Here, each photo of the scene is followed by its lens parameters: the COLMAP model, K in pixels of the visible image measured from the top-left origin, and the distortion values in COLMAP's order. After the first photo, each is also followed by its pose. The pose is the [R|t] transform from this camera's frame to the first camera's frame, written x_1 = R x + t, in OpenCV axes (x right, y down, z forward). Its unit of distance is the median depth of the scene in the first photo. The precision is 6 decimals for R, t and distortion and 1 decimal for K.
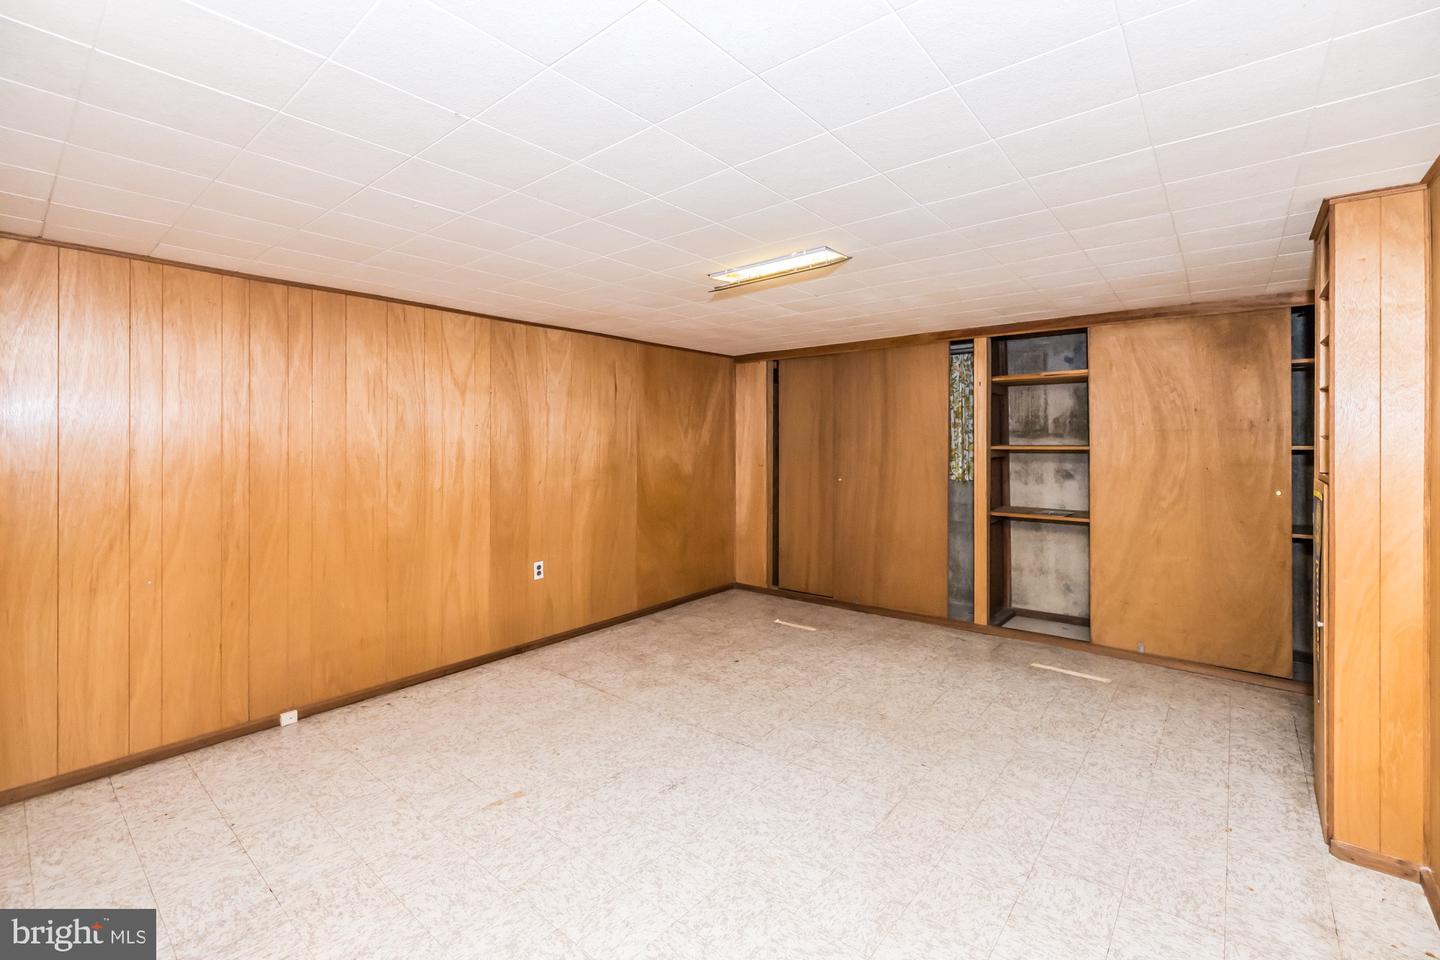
lens RADIAL K [[611.7, 0, 713.7], [0, 611.7, 451.0], [0, 0, 1]] dist [0.001787, 0.000142]
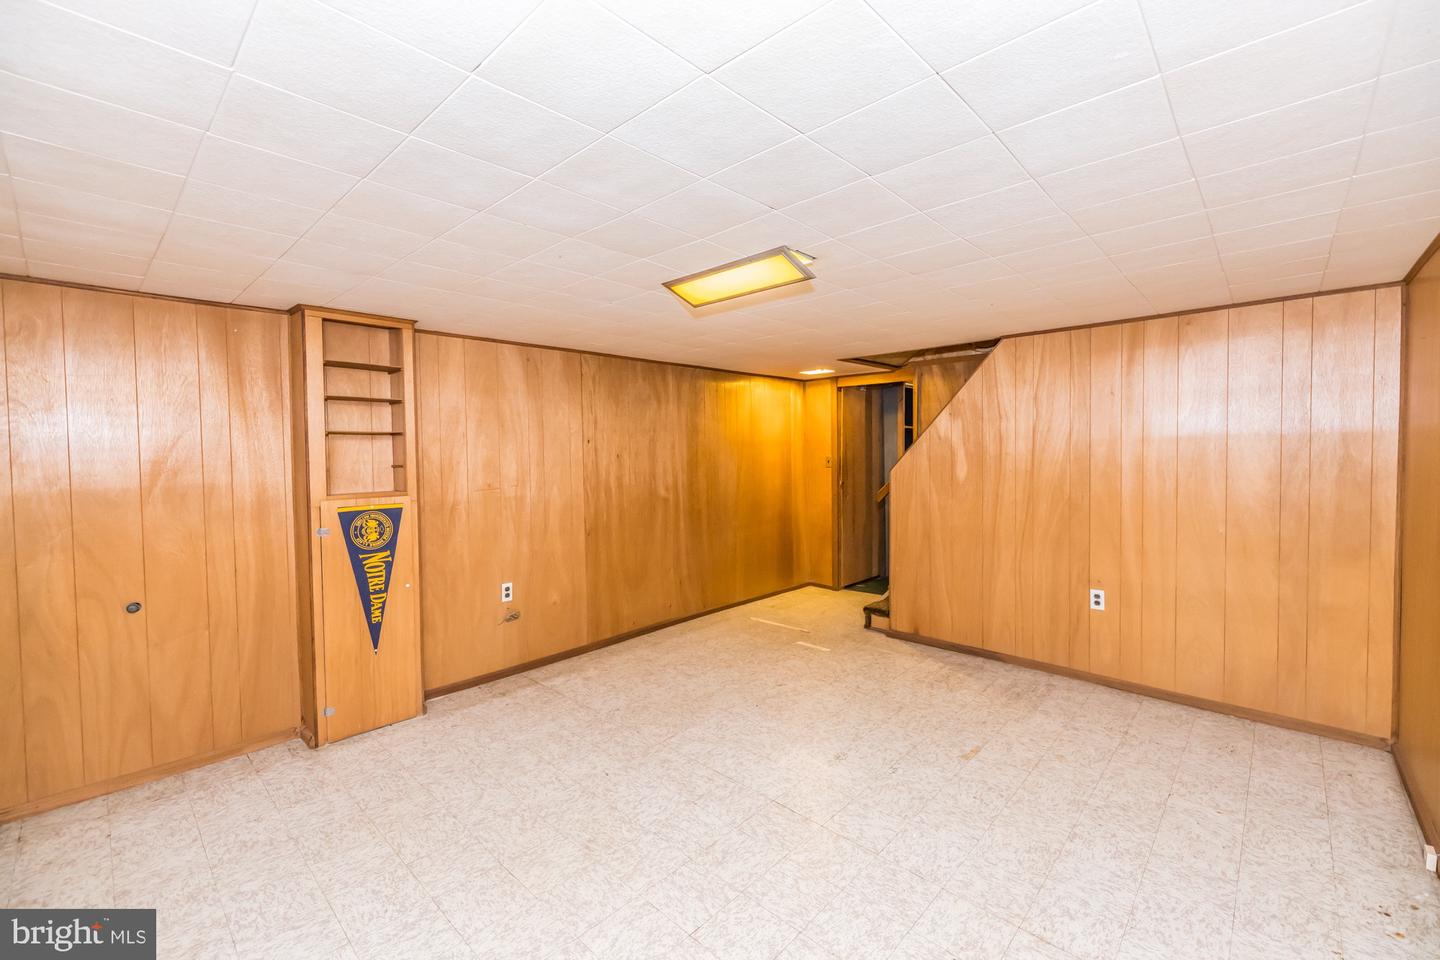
lens RADIAL K [[599.3, 0, 712.3], [0, 599.3, 468.0], [0, 0, 1]] dist [0.000352, -0.000065]
pose [[-0.998039, 0.013698, 0.061077, 0.070435], [0.016474, 0.998843, 0.045177, -0.048130], [-0.060388, 0.046095, -0.997110, 1.580485]]
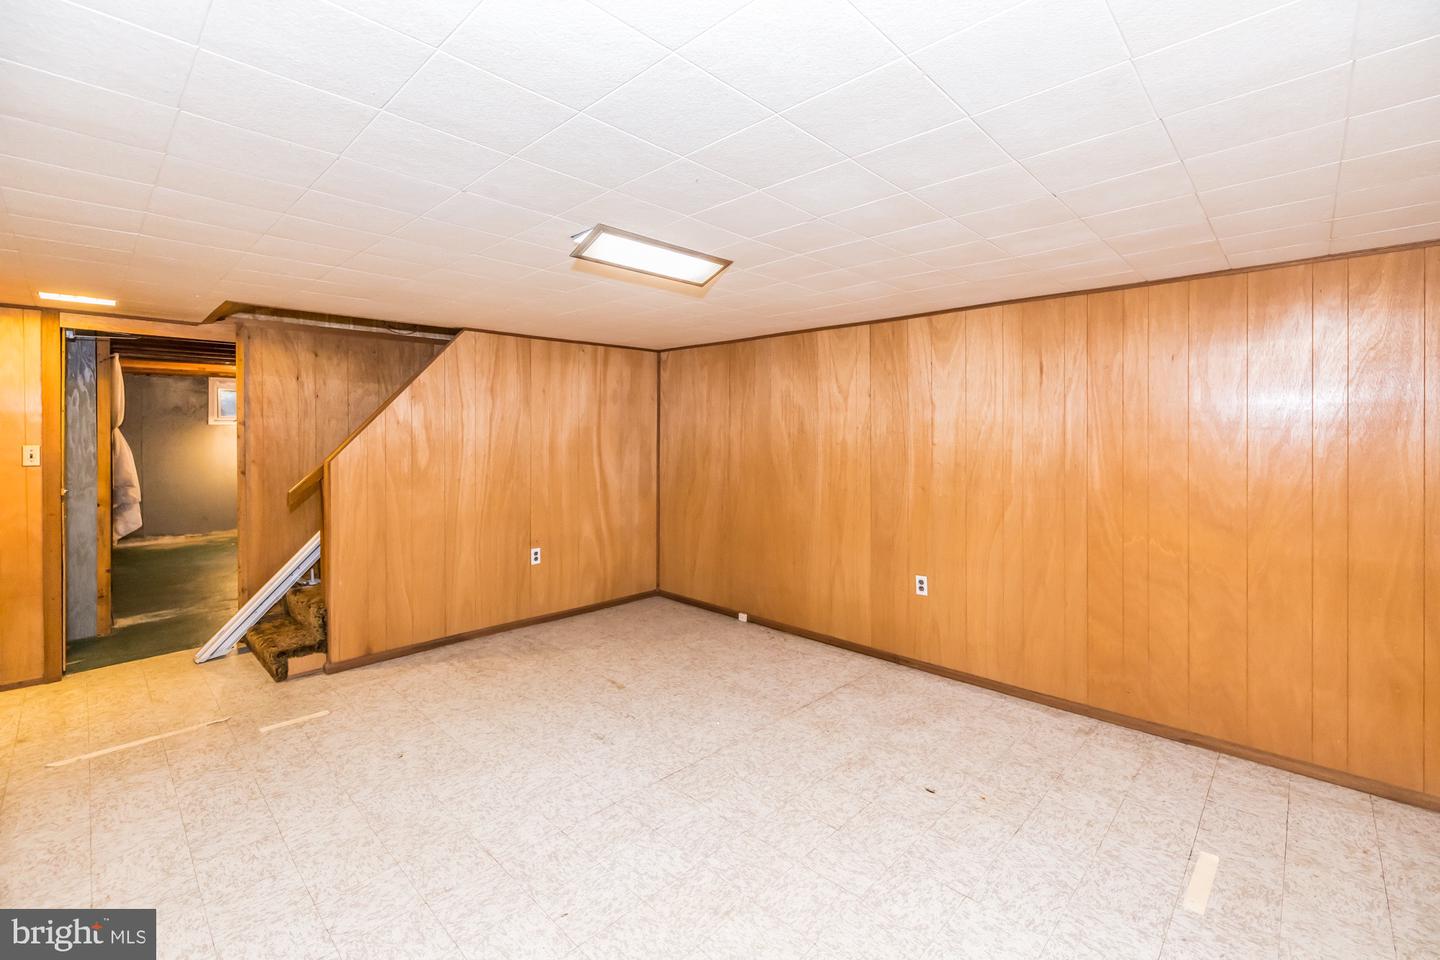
lens RADIAL K [[618.8, 0, 723.6], [0, 618.8, 430.8], [0, 0, 1]] dist [0.001150, 0.000179]
pose [[-0.062887, -0.001593, -0.998019, 0.825727], [-0.013608, 0.999907, -0.000738, -0.037227], [0.997928, 0.013535, -0.062903, 0.964622]]
